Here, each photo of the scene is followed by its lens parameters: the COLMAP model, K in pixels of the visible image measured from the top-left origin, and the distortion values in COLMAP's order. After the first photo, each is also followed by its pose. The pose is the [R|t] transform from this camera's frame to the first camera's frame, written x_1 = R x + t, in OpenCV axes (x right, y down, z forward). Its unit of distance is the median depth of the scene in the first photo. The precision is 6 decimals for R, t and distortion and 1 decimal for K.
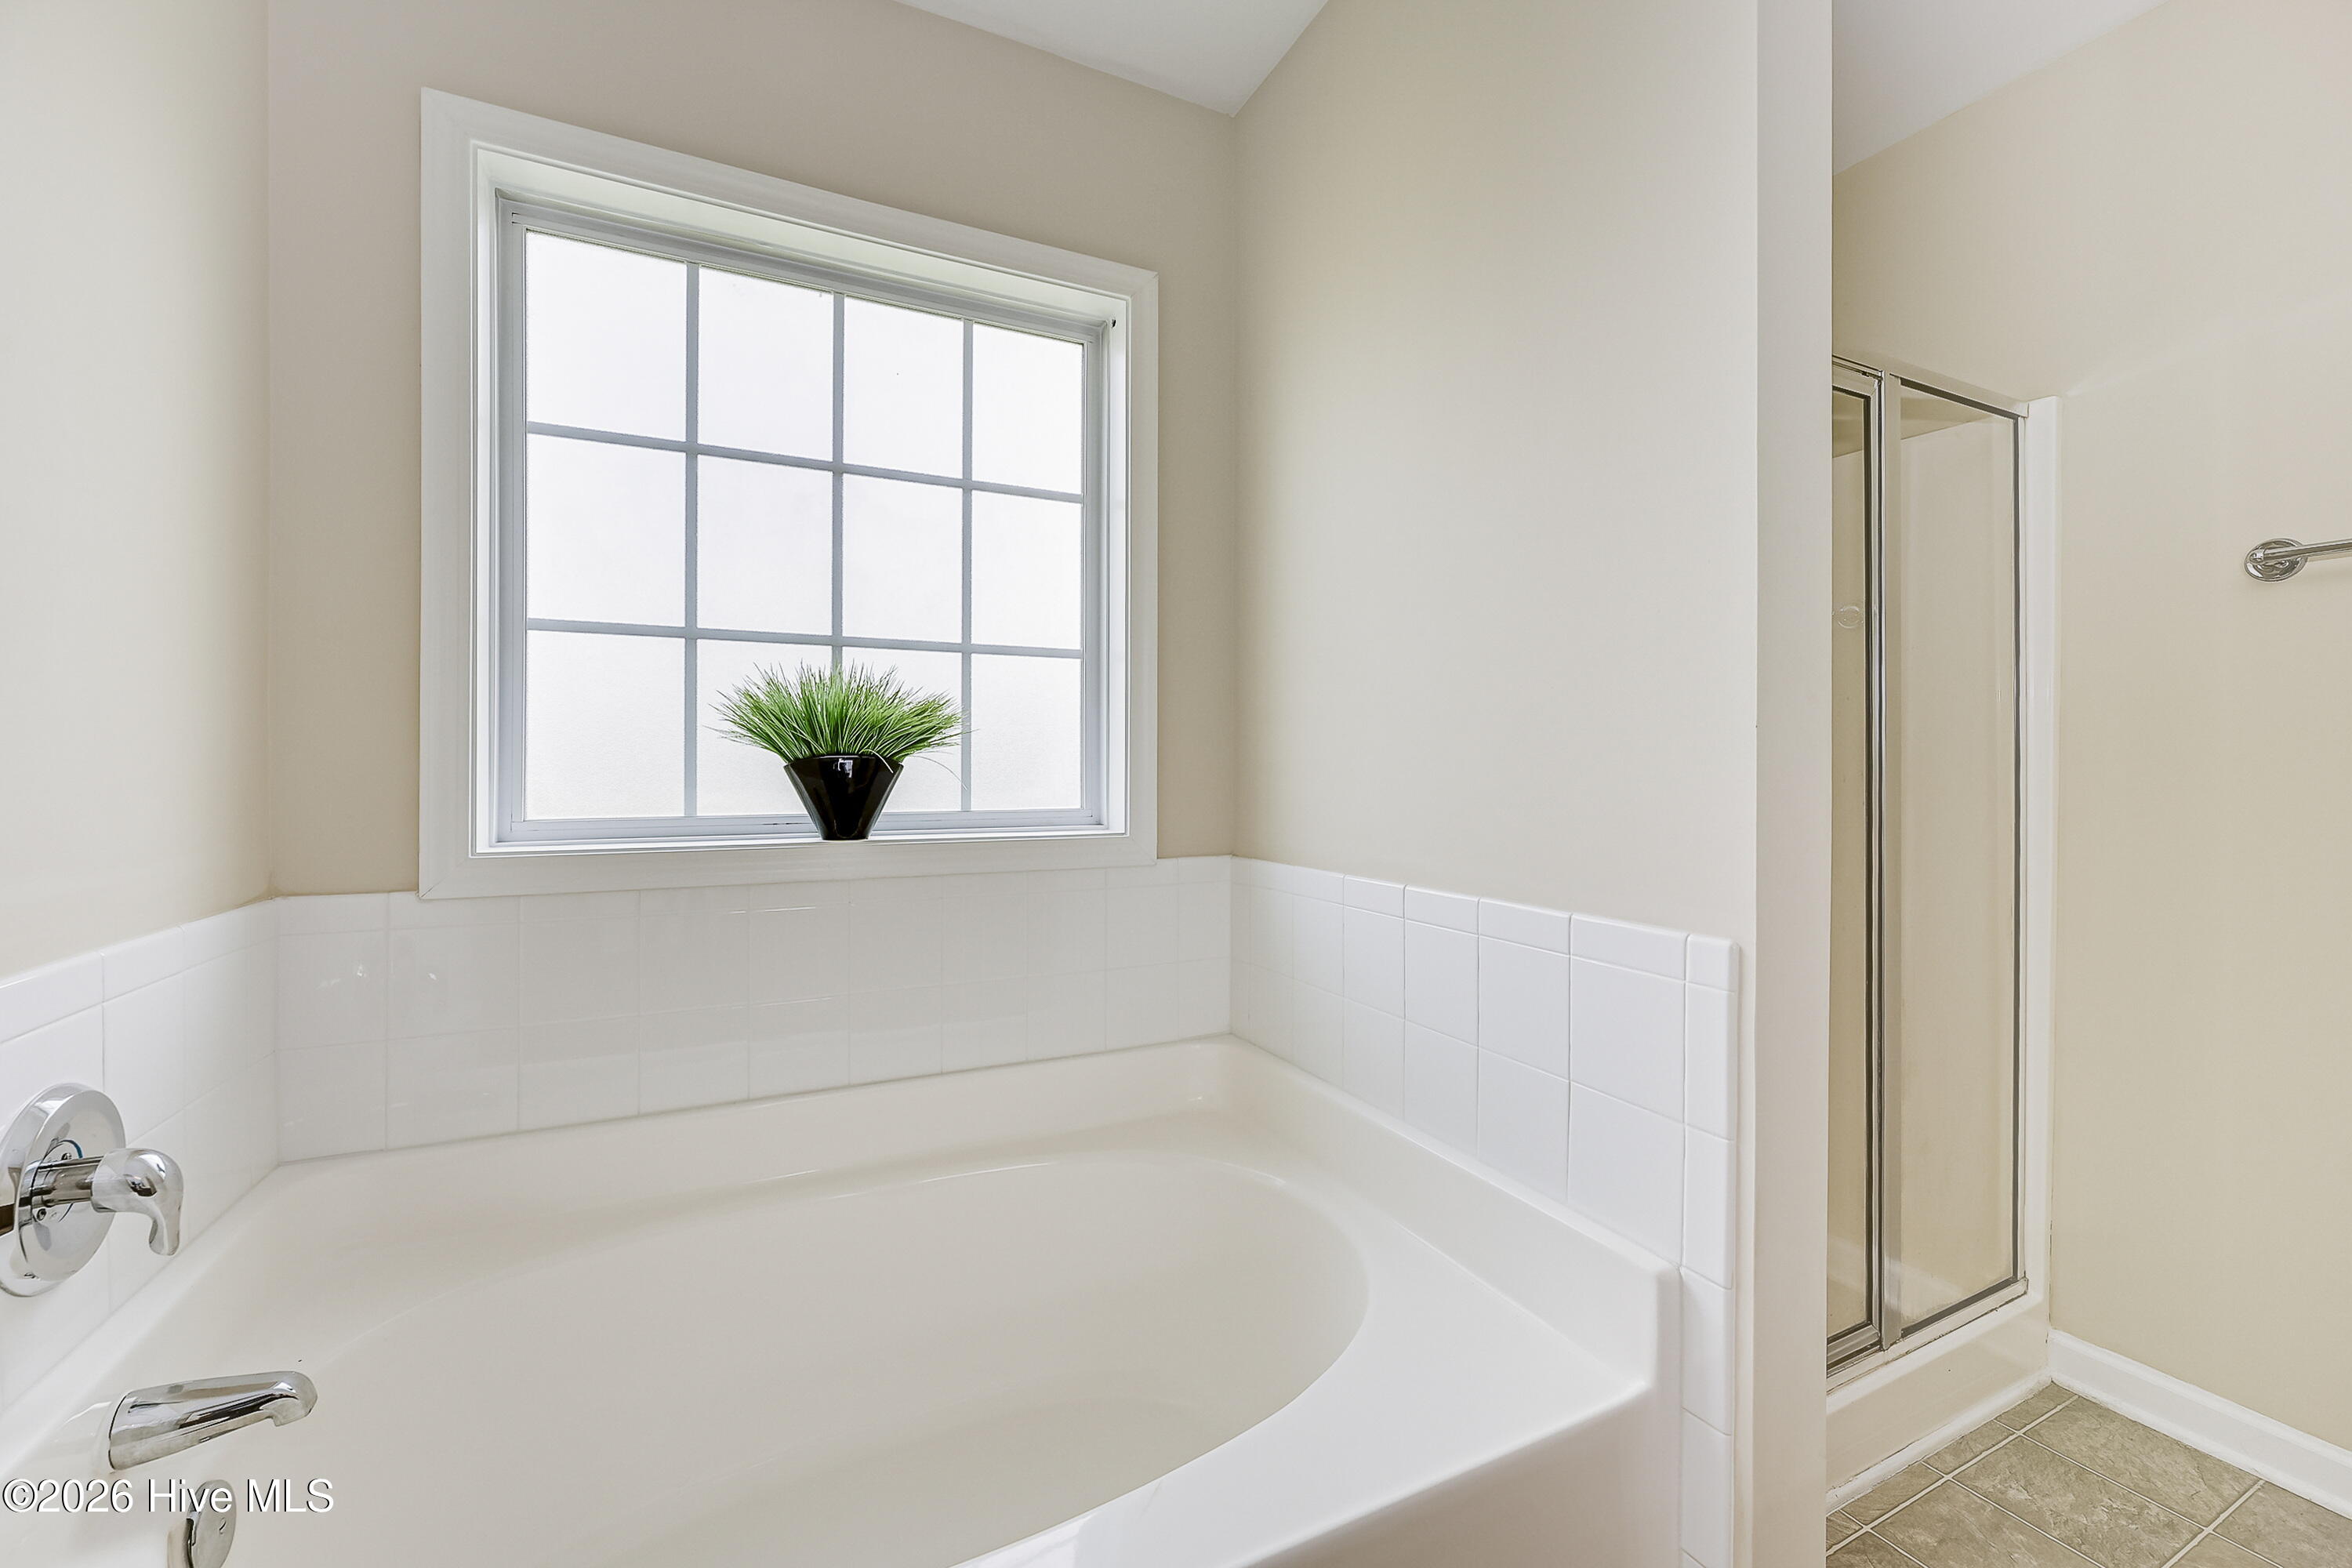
lens RADIAL K [[940.6, 0, 1172.8], [0, 940.6, 772.2], [0, 0, 1]] dist [-0.001534, 0.000554]
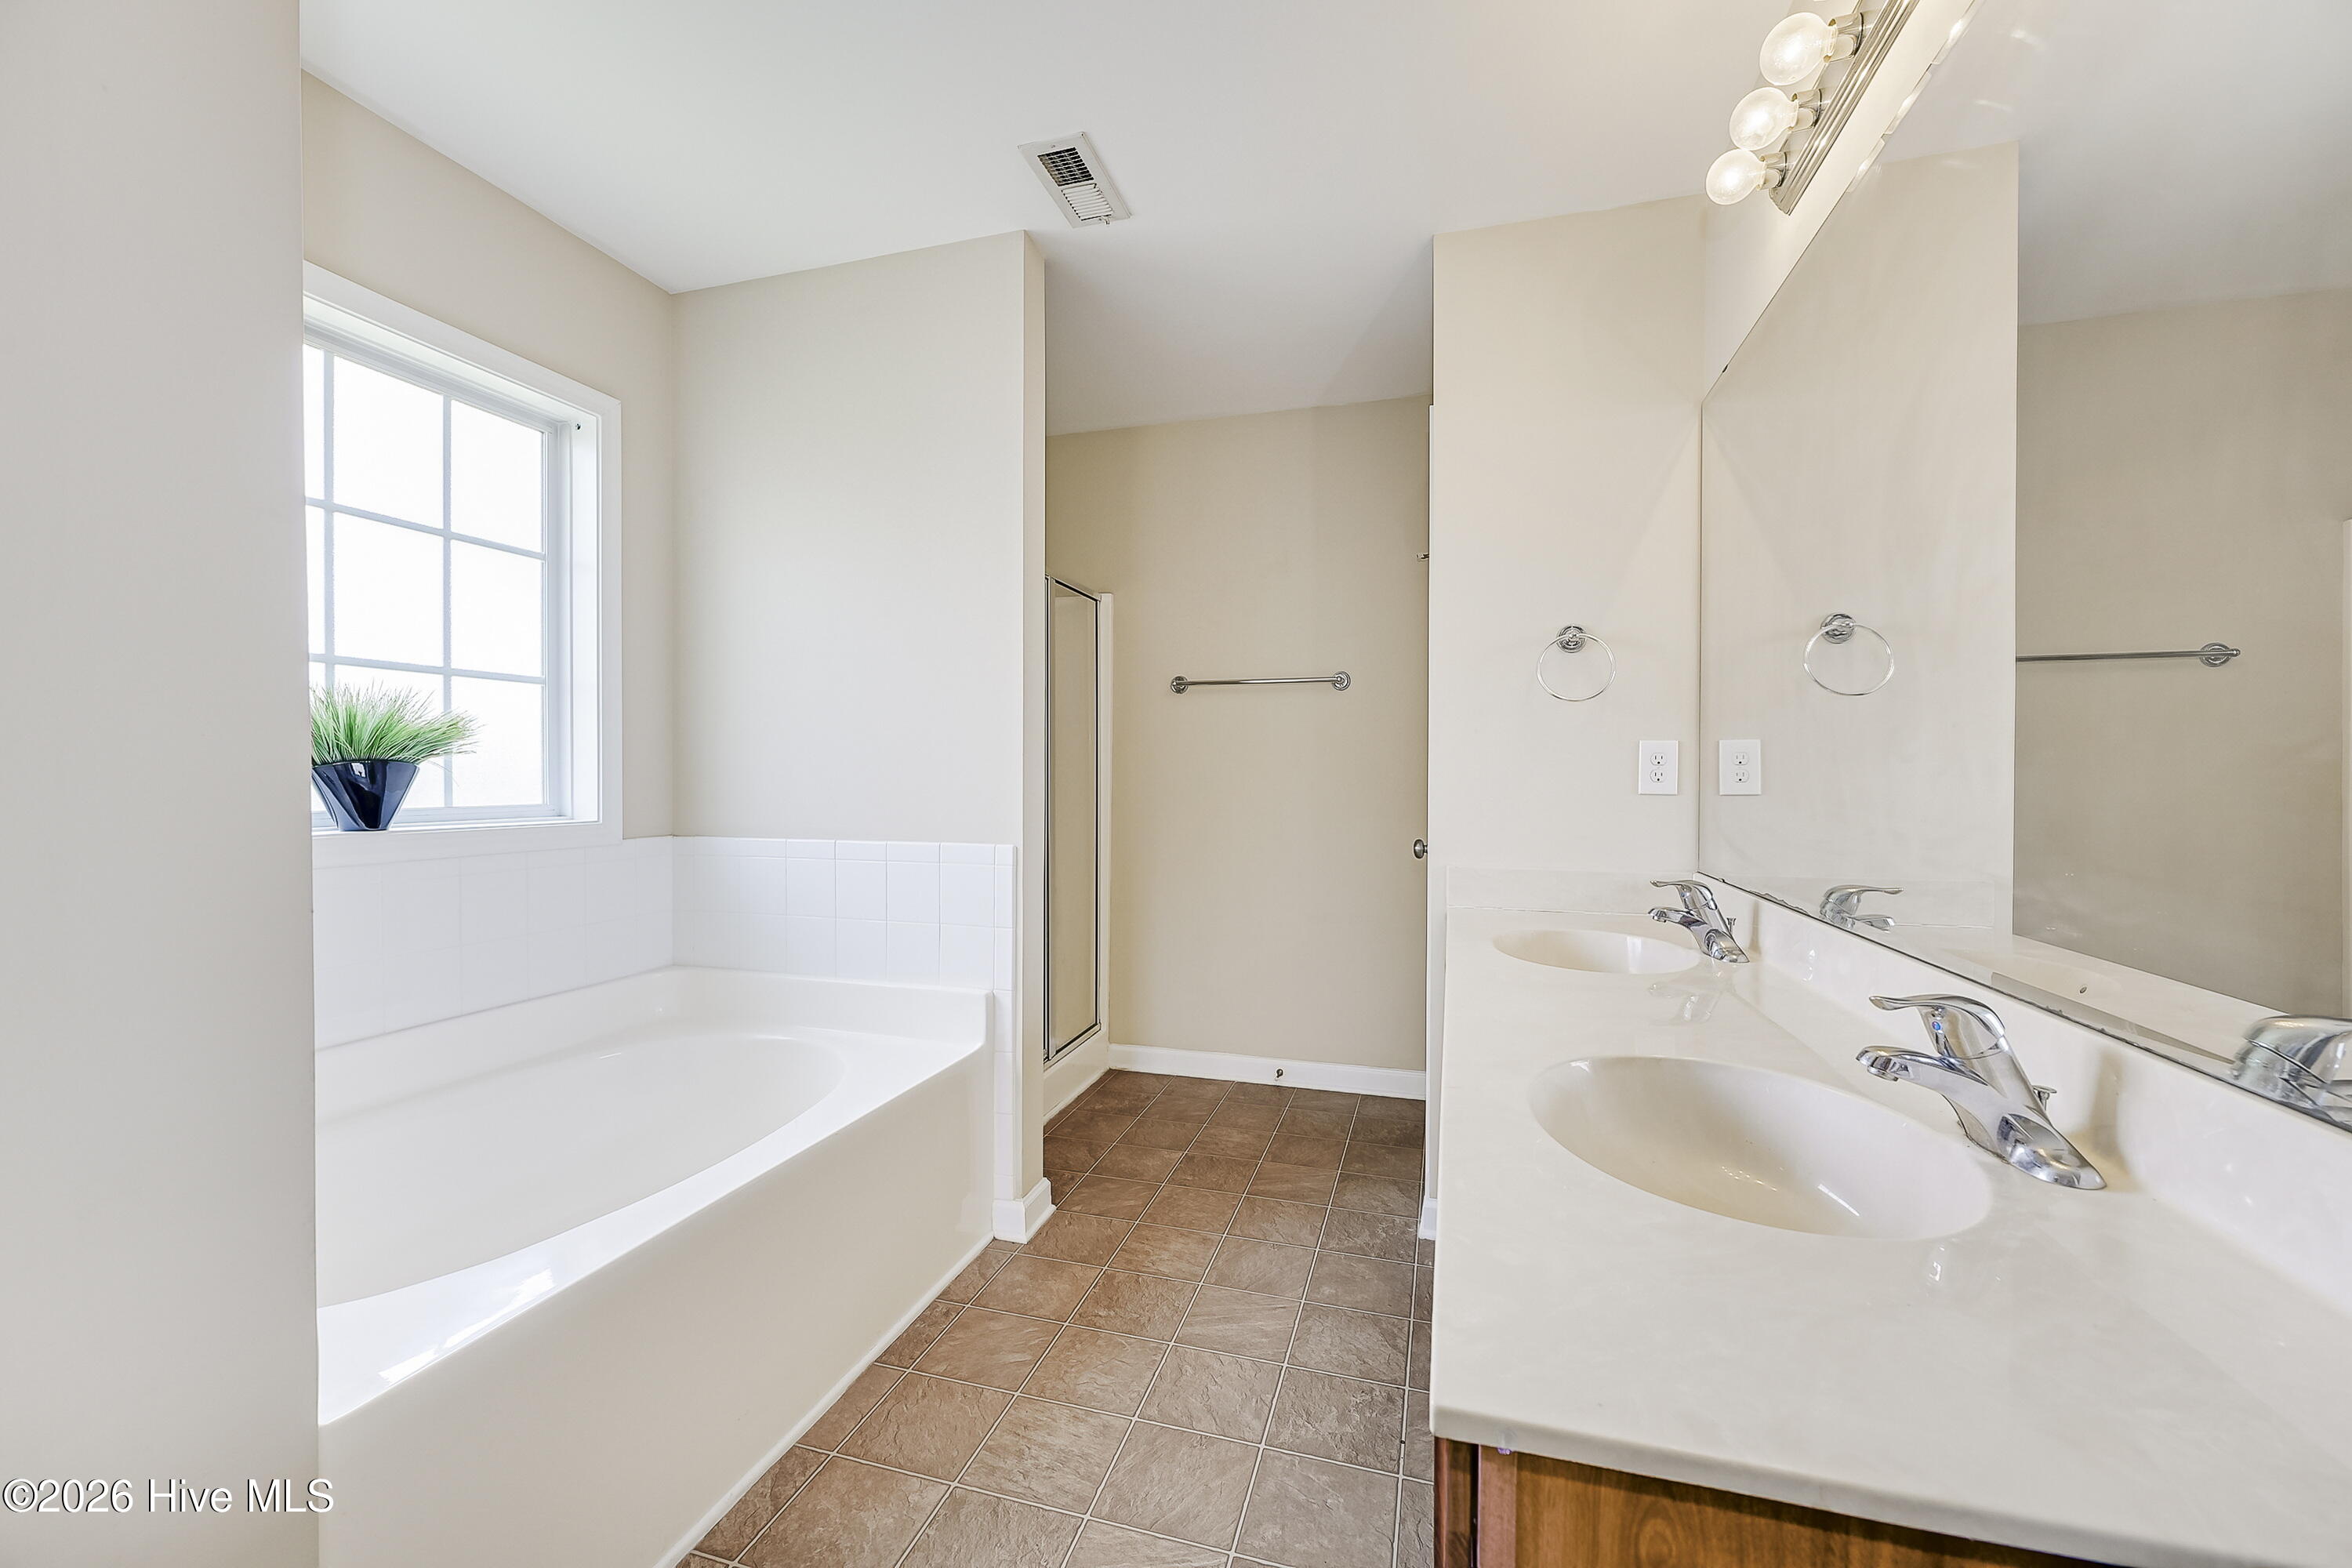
lens RADIAL K [[940.6, 0, 1175.2], [0, 940.6, 781.7], [0, 0, 1]] dist [-0.001534, 0.000554]
pose [[0.678751, -0.003455, 0.734361, -0.490128], [0.000552, 0.999991, 0.004194, 0.004324], [-0.734369, -0.002441, 0.678747, -0.513985]]
